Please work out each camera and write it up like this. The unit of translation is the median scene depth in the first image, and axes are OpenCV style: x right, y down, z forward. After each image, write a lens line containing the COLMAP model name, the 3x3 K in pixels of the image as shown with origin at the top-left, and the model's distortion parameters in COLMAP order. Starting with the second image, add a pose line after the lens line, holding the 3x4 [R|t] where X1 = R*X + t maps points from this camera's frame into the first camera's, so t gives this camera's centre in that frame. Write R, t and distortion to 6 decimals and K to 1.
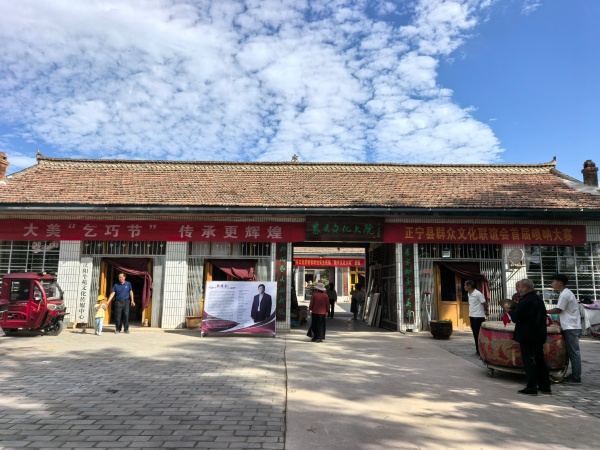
lens RADIAL K [[414.9, 0, 300.7], [0, 414.9, 224.5], [0, 0, 1]] dist [0.043186, 0.000824]
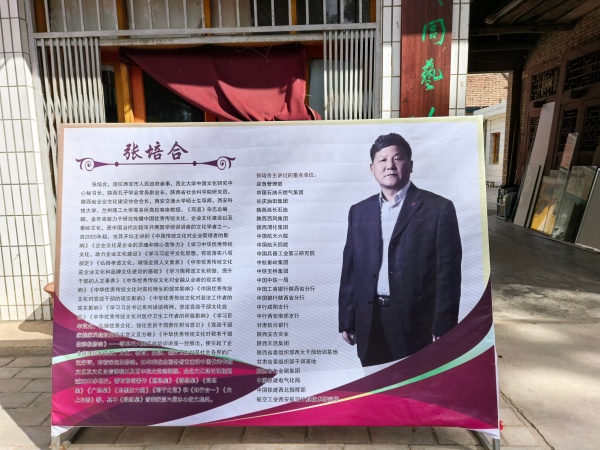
lens RADIAL K [[414.9, 0, 299.9], [0, 414.9, 226.8], [0, 0, 1]] dist [0.043186, 0.000824]
pose [[0.999267, -0.026580, -0.027540, -0.120322], [0.033459, 0.956031, 0.291350, 0.123546], [0.018585, -0.292058, 0.956220, 0.791423]]
